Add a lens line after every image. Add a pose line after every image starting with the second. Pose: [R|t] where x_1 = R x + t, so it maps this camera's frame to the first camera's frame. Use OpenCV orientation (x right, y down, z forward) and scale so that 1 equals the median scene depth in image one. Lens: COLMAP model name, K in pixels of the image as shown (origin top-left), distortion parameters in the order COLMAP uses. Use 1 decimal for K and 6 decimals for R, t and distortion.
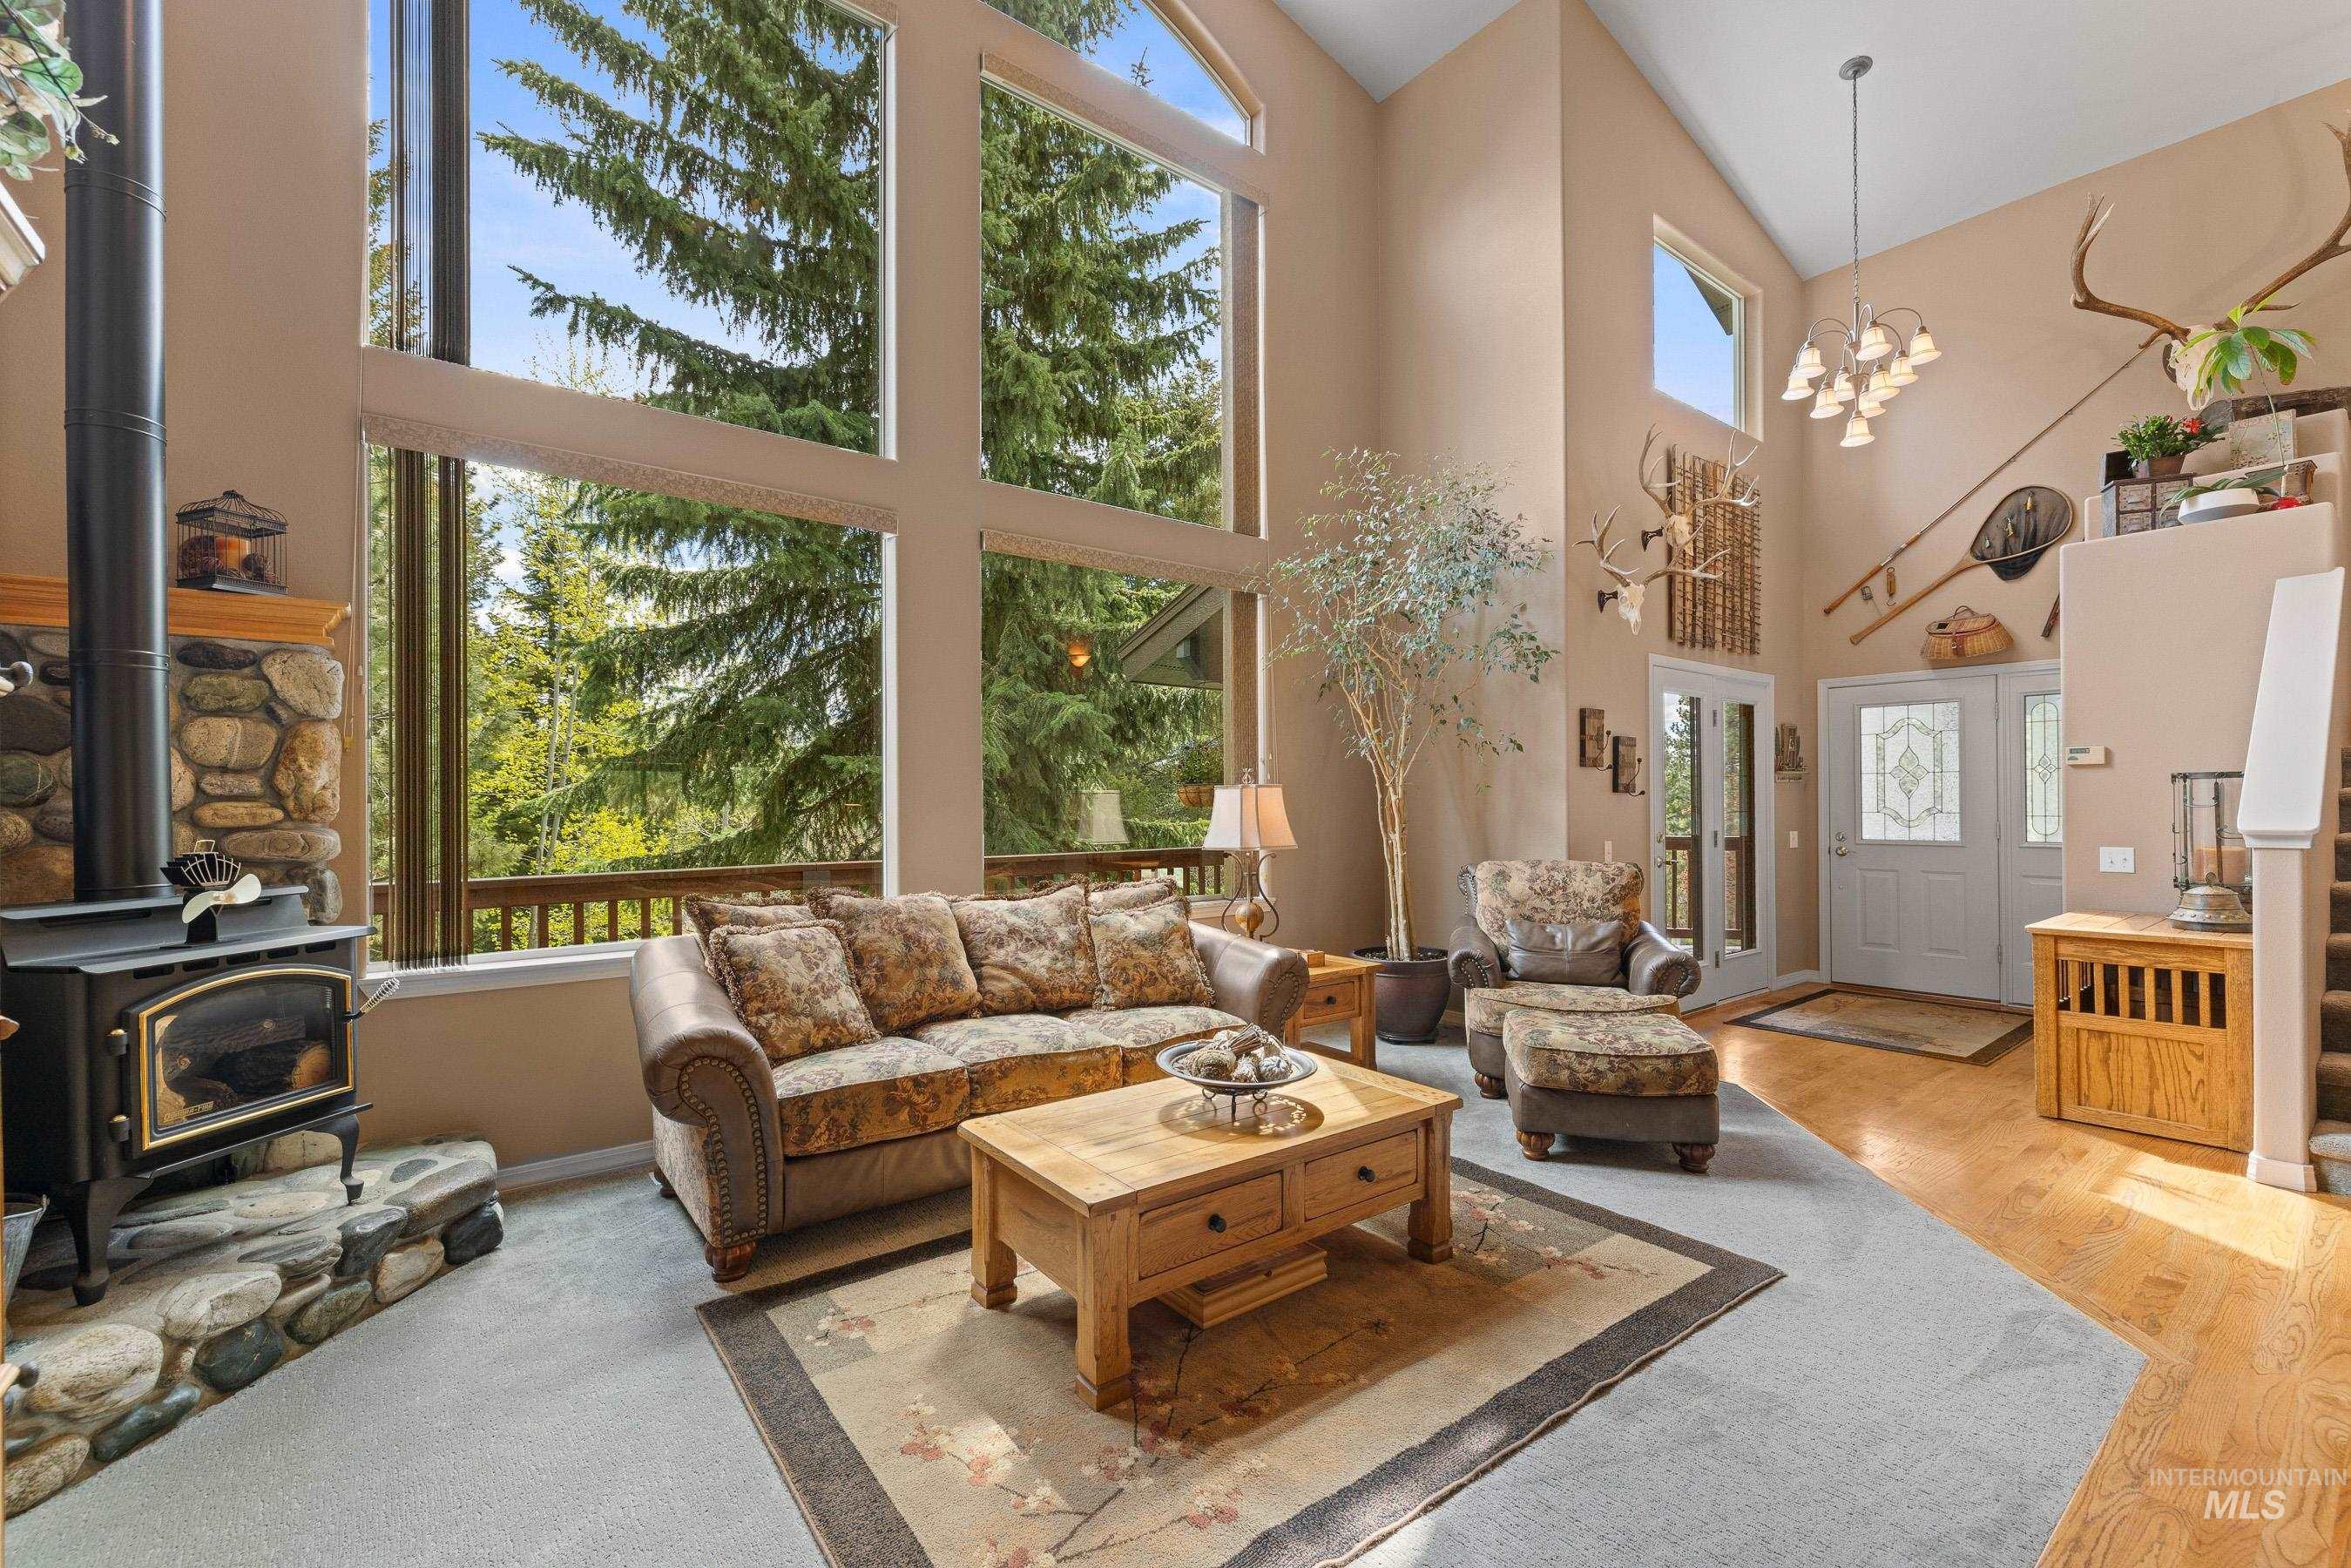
lens RADIAL K [[995.3, 0, 1174.1], [0, 995.3, 795.1], [0, 0, 1]] dist [0.000338, 0.000357]
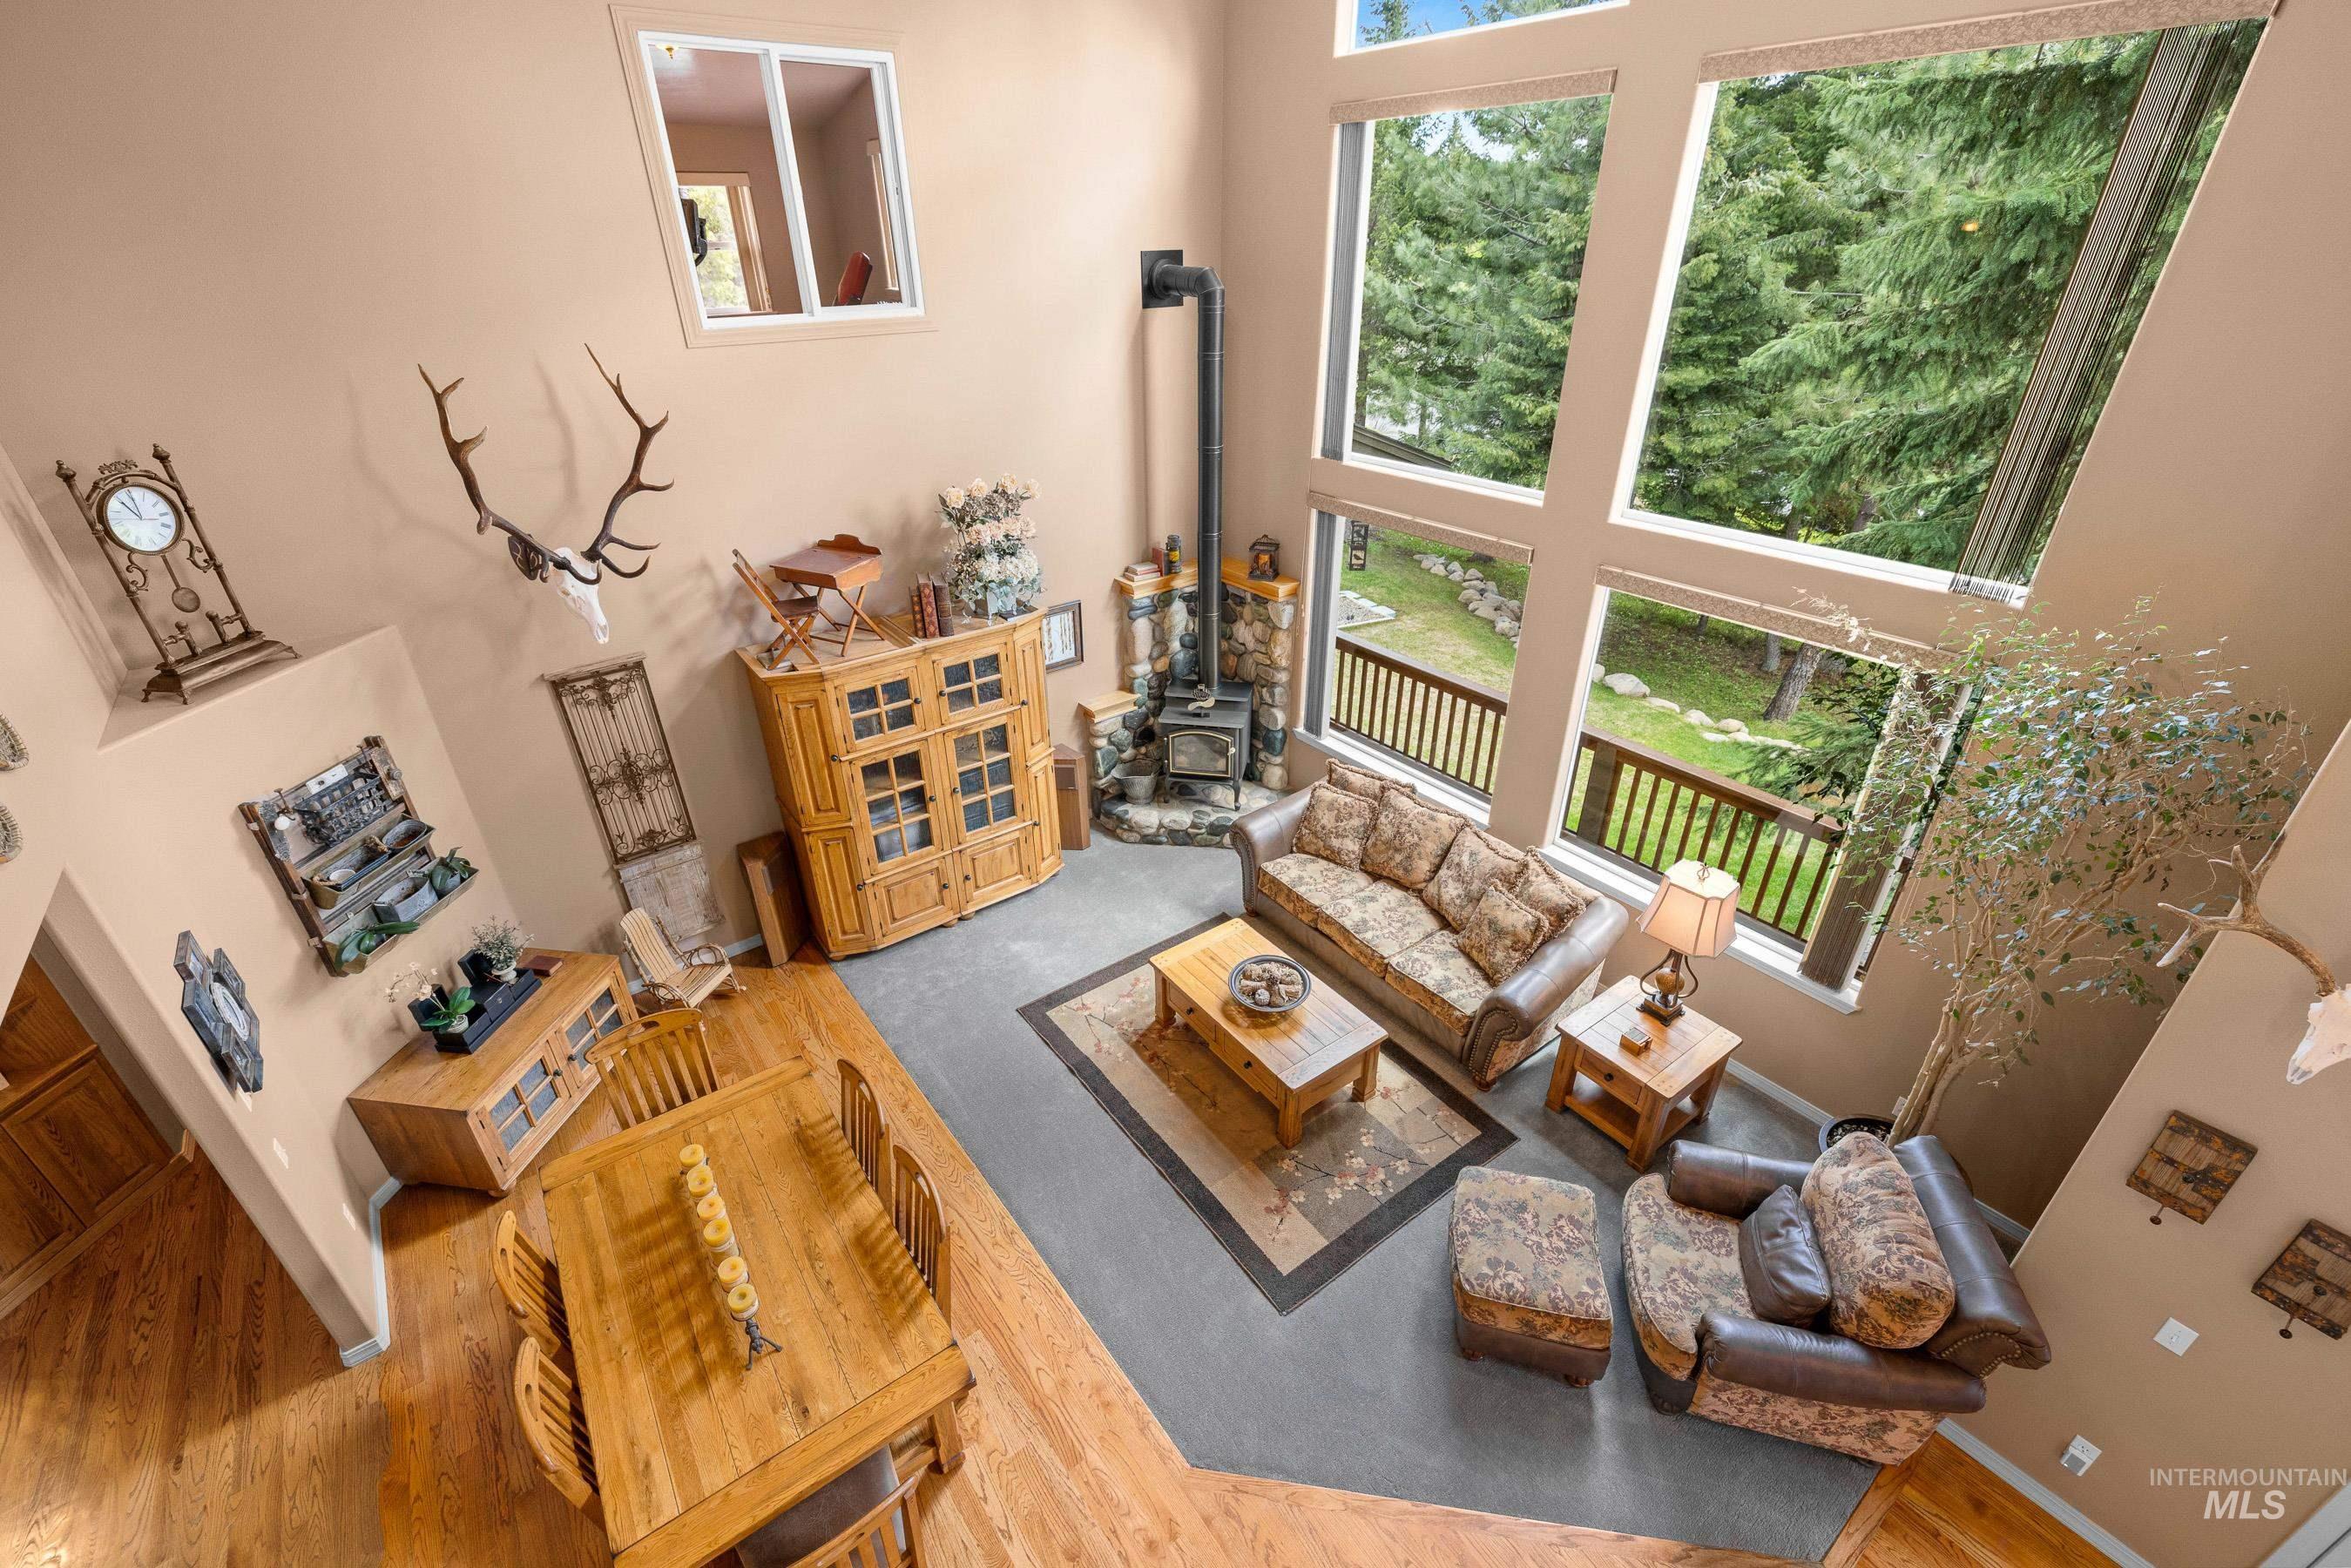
lens RADIAL K [[989.8, 0, 1171.0], [0, 989.8, 781.5], [0, 0, 1]] dist [-0.001978, -0.000473]
pose [[-0.018694, 0.489847, -0.871608, 0.879268], [0.019274, 0.871775, 0.489528, -0.577362], [0.999639, -0.007648, -0.025738, 0.488986]]
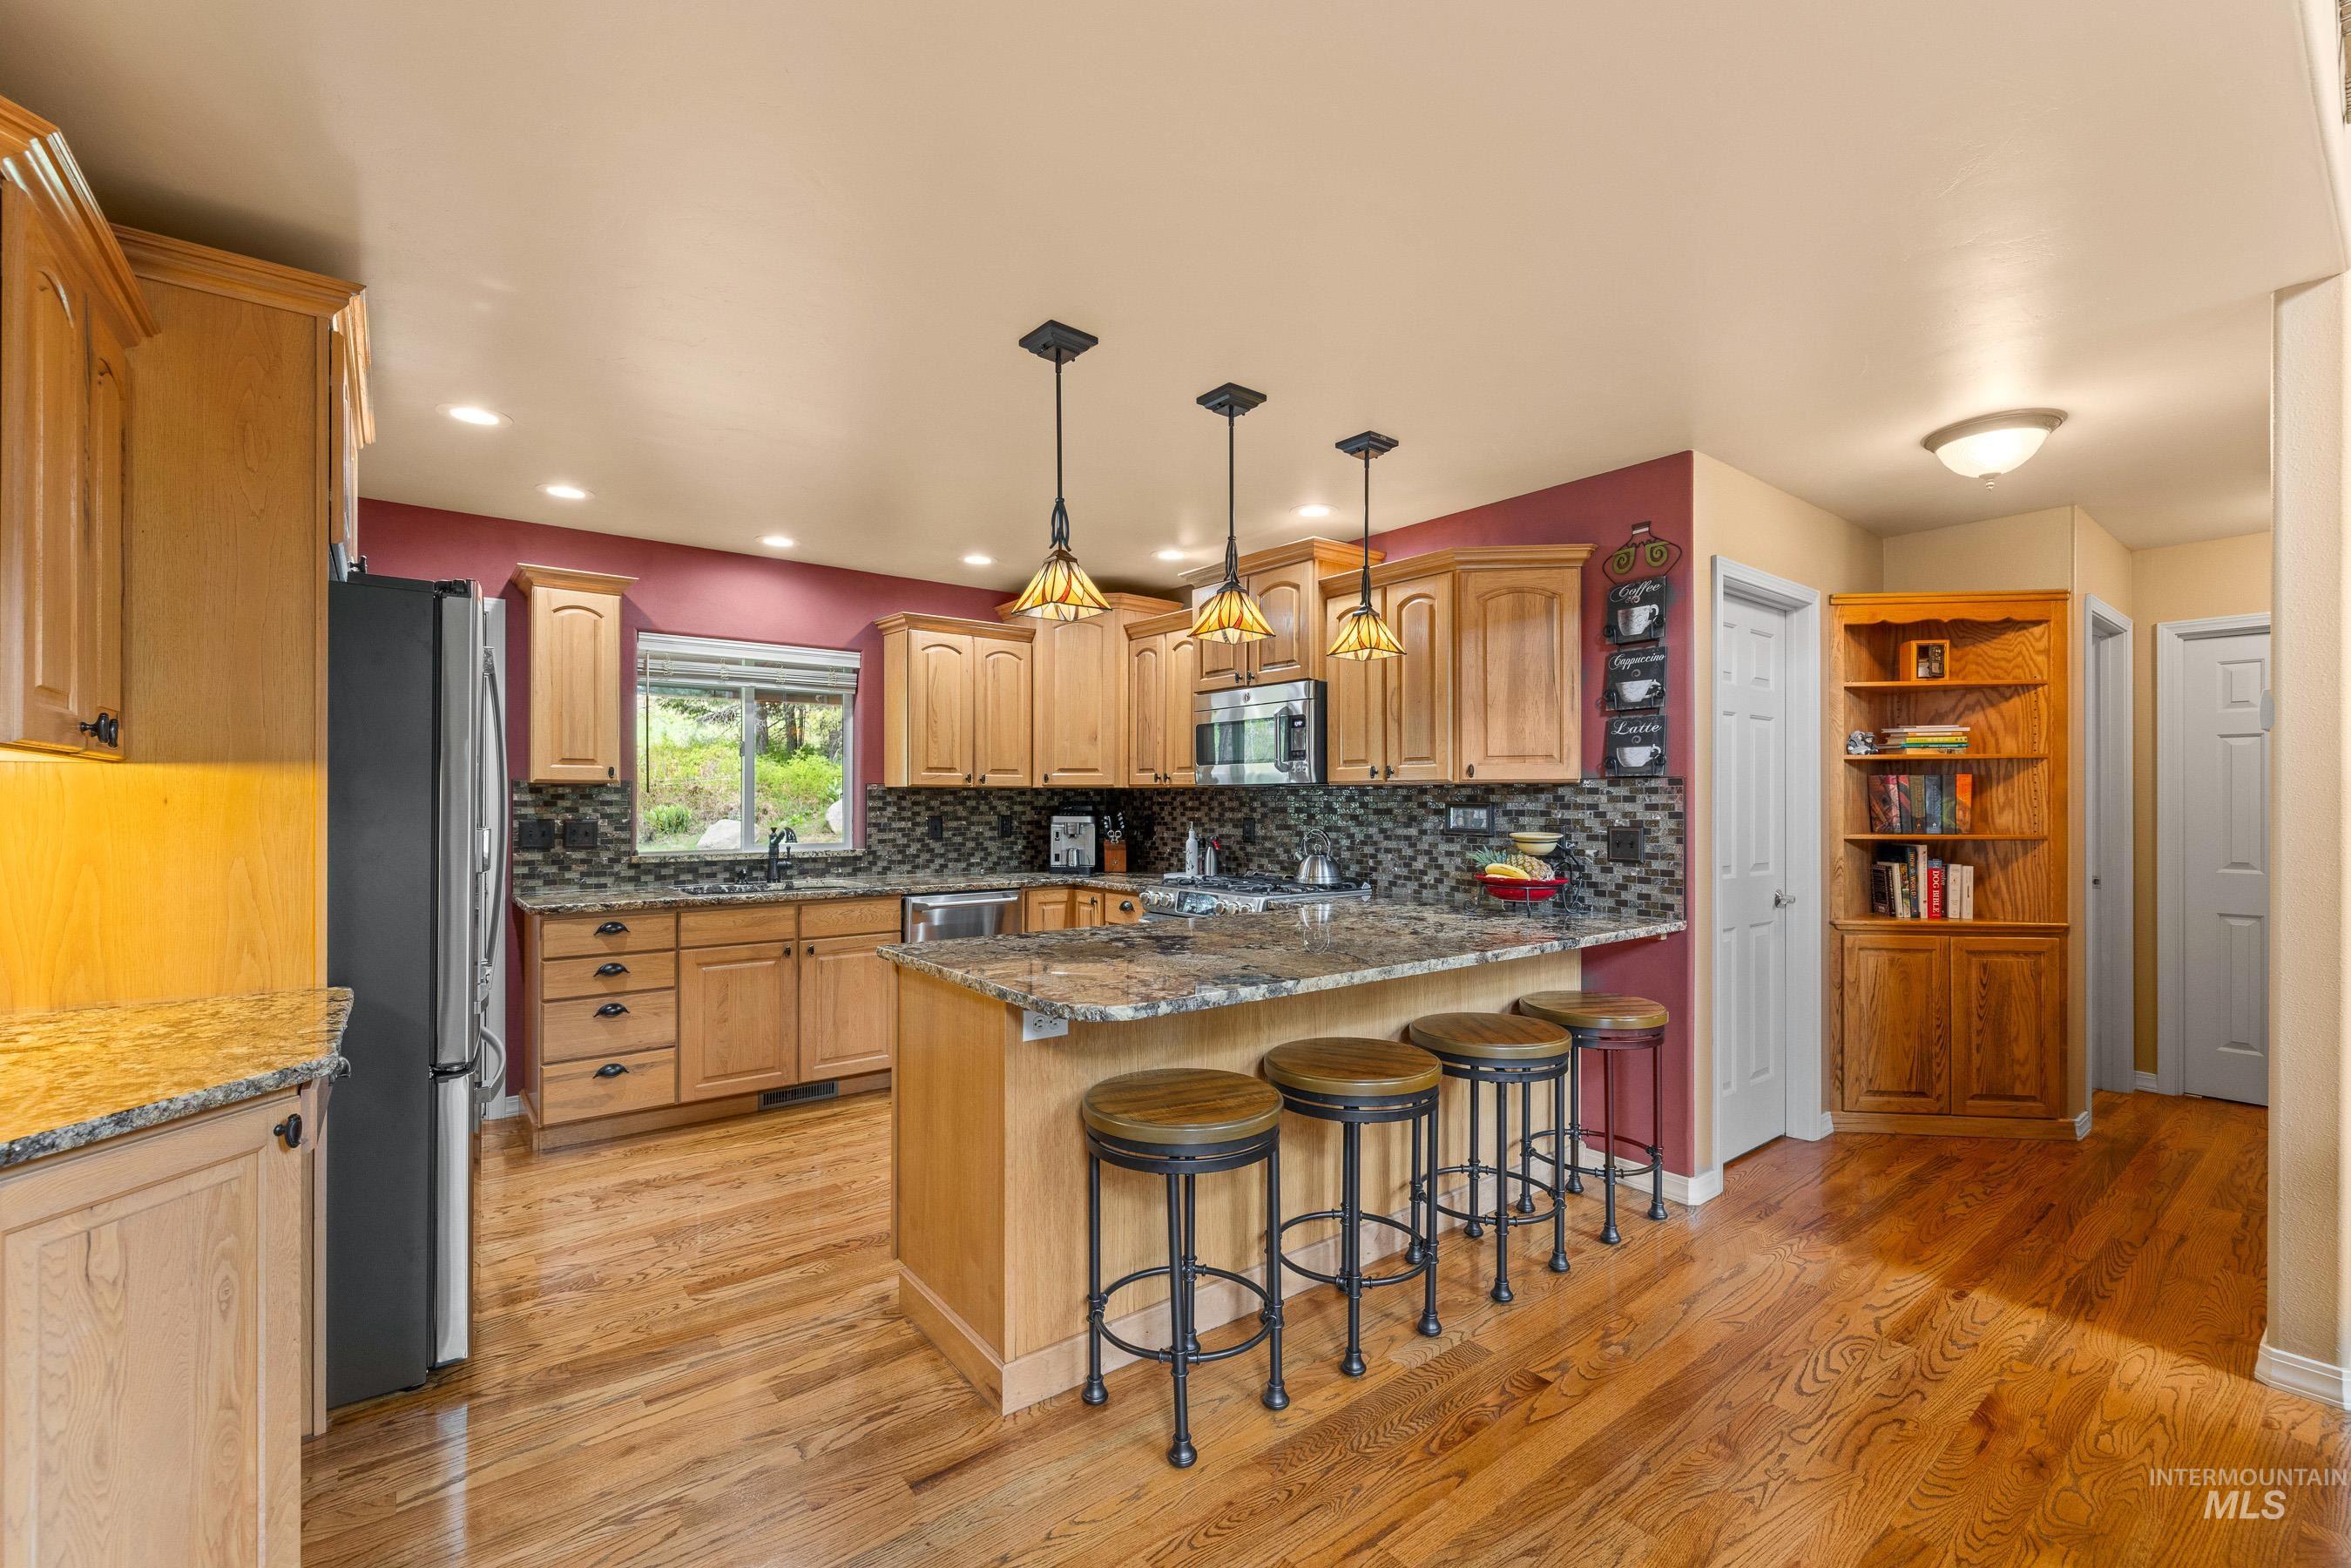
lens RADIAL K [[991.5, 0, 1174.1], [0, 991.5, 796.7], [0, 0, 1]] dist [0.000563, 0.000140]
pose [[-0.999995, 0.003124, 0.001106, 0.906143], [0.003113, 0.999948, -0.009682, -0.002784], [-0.001136, -0.009679, -0.999953, 0.218944]]
